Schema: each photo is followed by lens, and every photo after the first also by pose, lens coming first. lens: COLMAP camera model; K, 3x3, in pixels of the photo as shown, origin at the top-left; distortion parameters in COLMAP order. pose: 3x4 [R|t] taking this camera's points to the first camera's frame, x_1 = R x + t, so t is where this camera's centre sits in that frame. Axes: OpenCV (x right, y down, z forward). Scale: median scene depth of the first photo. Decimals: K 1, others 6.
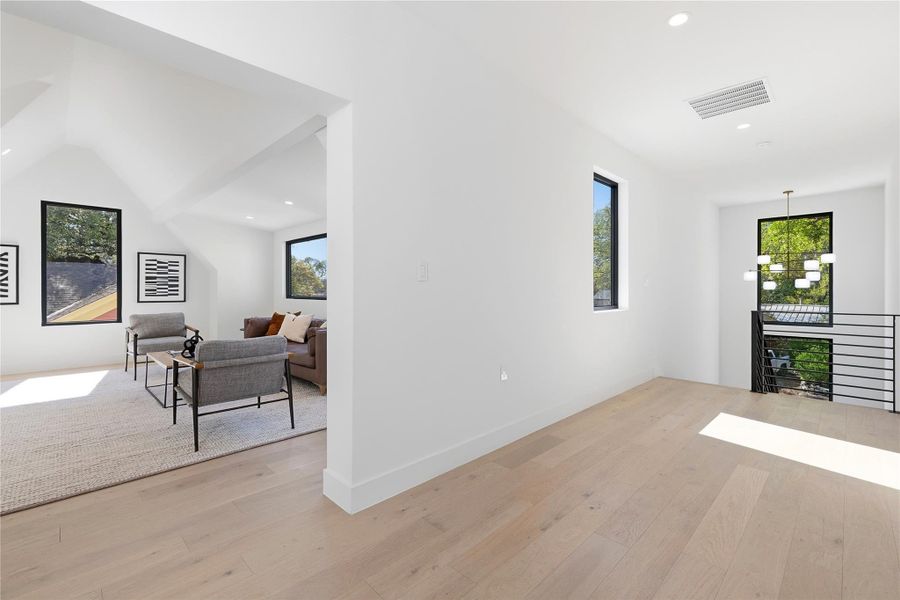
lens RADIAL K [[398.7, 0, 444.4], [0, 398.7, 289.0], [0, 0, 1]] dist [0.000890, 0.000871]
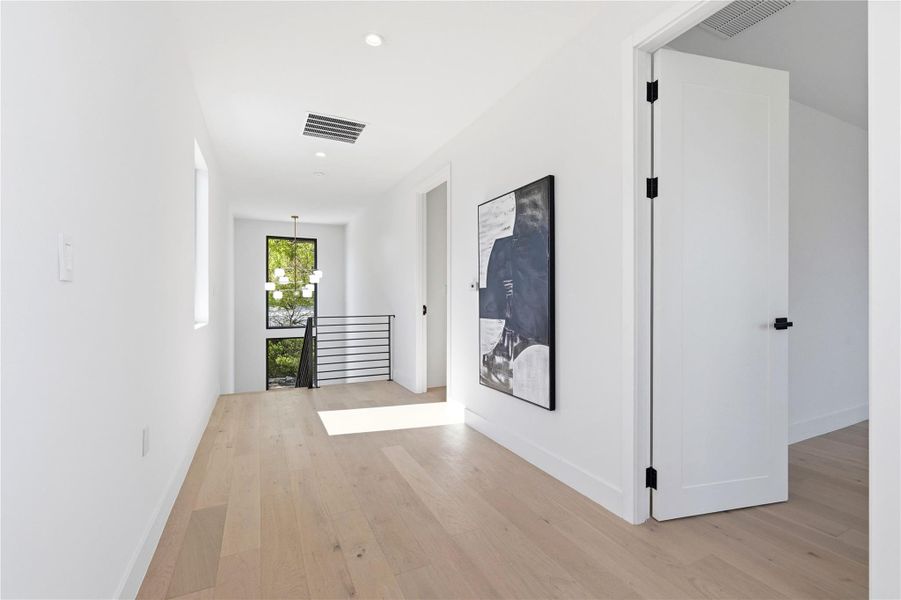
lens RADIAL K [[399.2, 0, 448.7], [0, 399.2, 298.7], [0, 0, 1]] dist [0.000890, 0.000871]
pose [[0.317049, -0.003319, 0.948403, -0.216670], [0.002363, 0.999994, 0.002710, -0.001410], [-0.948406, 0.001382, 0.317054, 0.313093]]
